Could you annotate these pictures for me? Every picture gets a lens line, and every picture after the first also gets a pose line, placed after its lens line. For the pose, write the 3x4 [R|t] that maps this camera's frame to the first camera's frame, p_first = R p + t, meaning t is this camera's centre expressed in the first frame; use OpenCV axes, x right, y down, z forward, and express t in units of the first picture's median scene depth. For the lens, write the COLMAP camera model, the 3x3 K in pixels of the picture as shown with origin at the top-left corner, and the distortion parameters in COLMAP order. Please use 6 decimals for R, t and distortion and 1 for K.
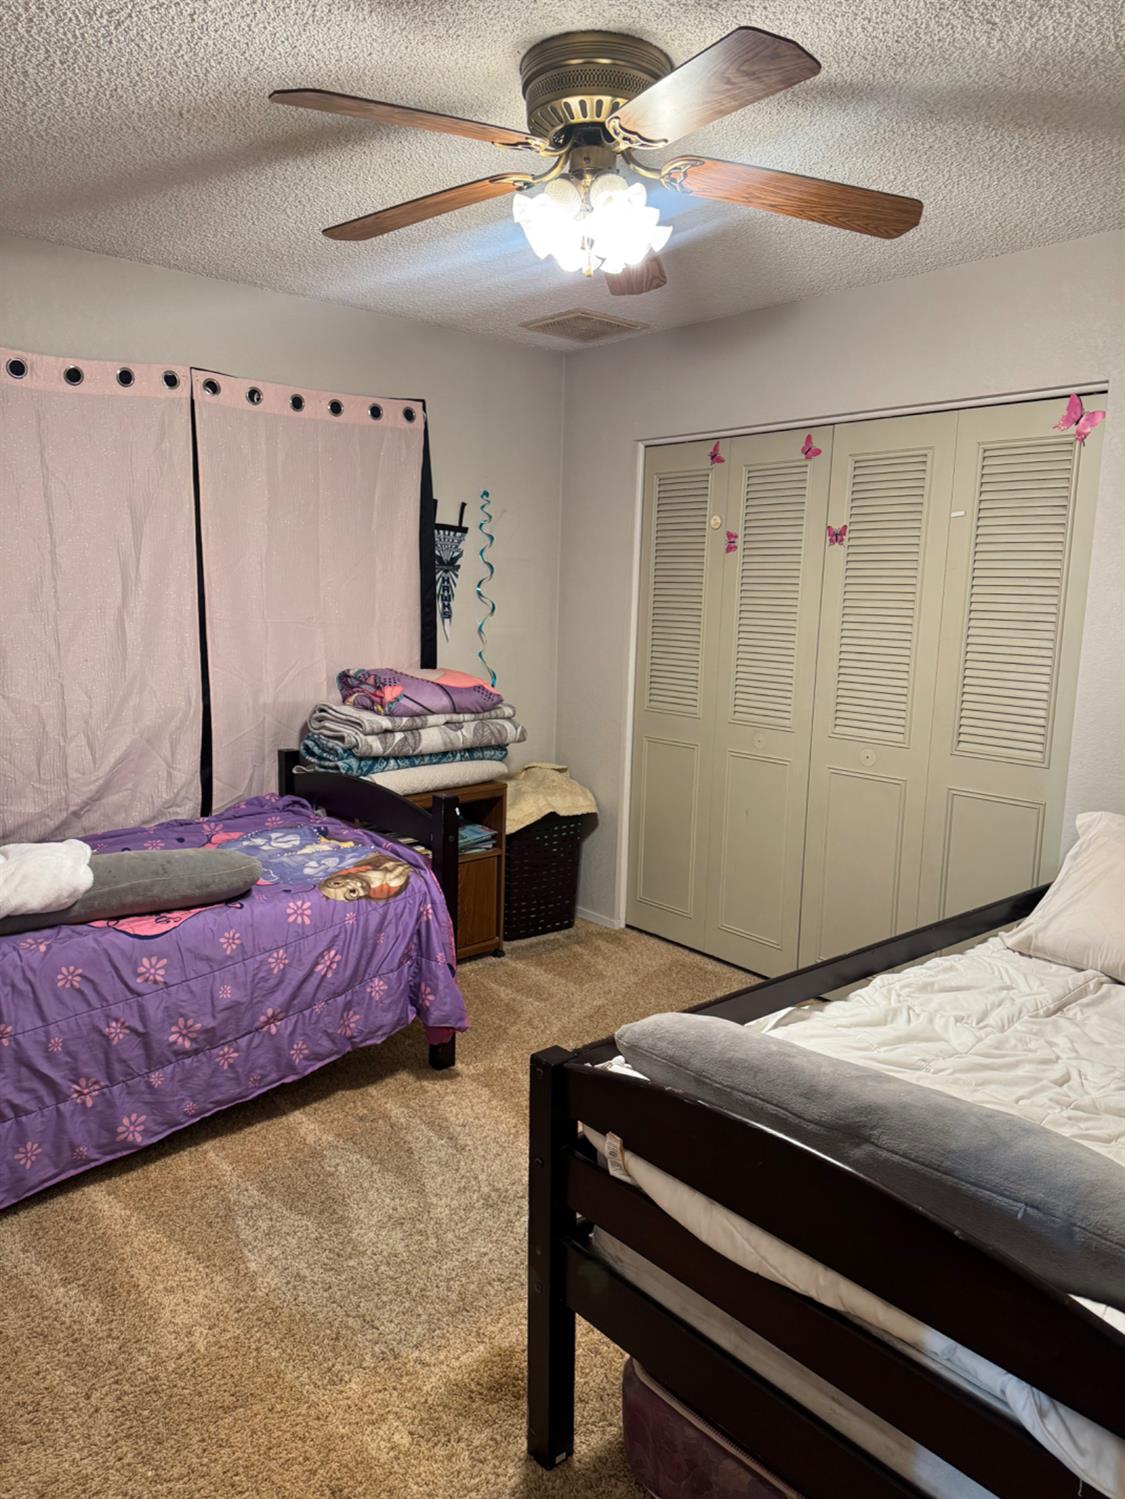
lens RADIAL K [[1047.0, 0, 568.4], [0, 1047.0, 762.3], [0, 0, 1]] dist [0.160947, -0.291396]
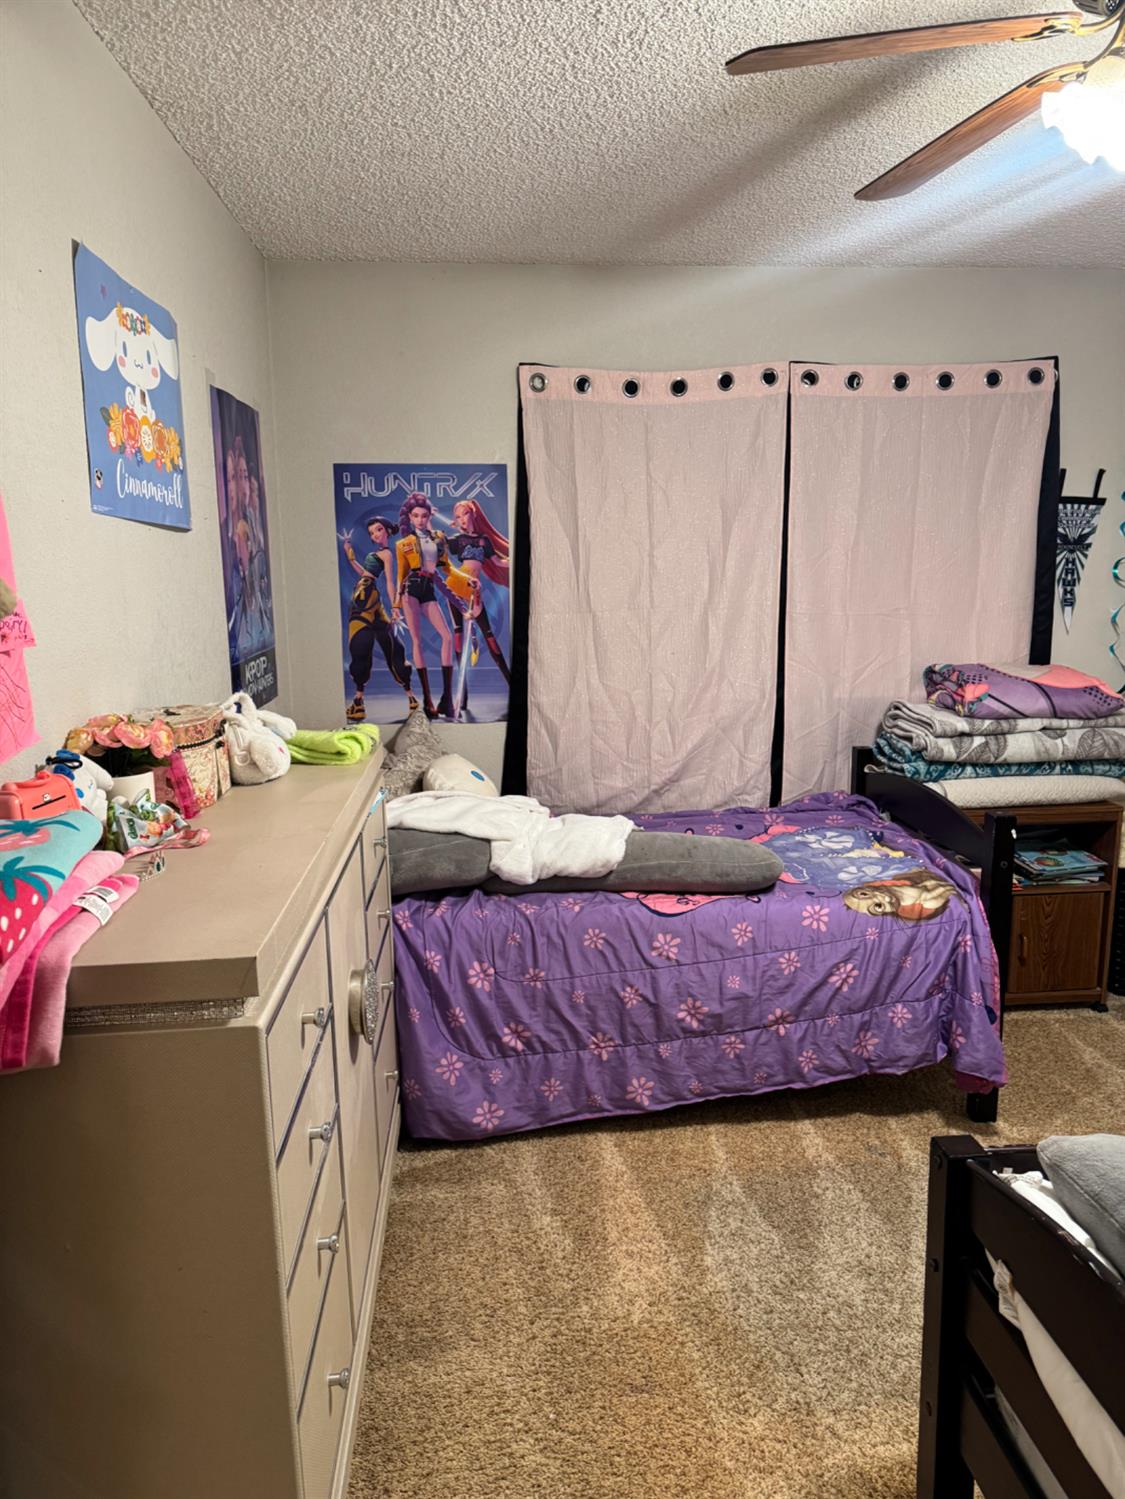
lens RADIAL K [[1047.0, 0, 568.4], [0, 1047.0, 762.3], [0, 0, 1]] dist [0.160947, -0.291396]
pose [[0.794216, 0.080535, -0.602274, 0.125921], [-0.074140, 0.996616, 0.035498, -0.015252], [0.603095, 0.016460, 0.797500, 0.087049]]
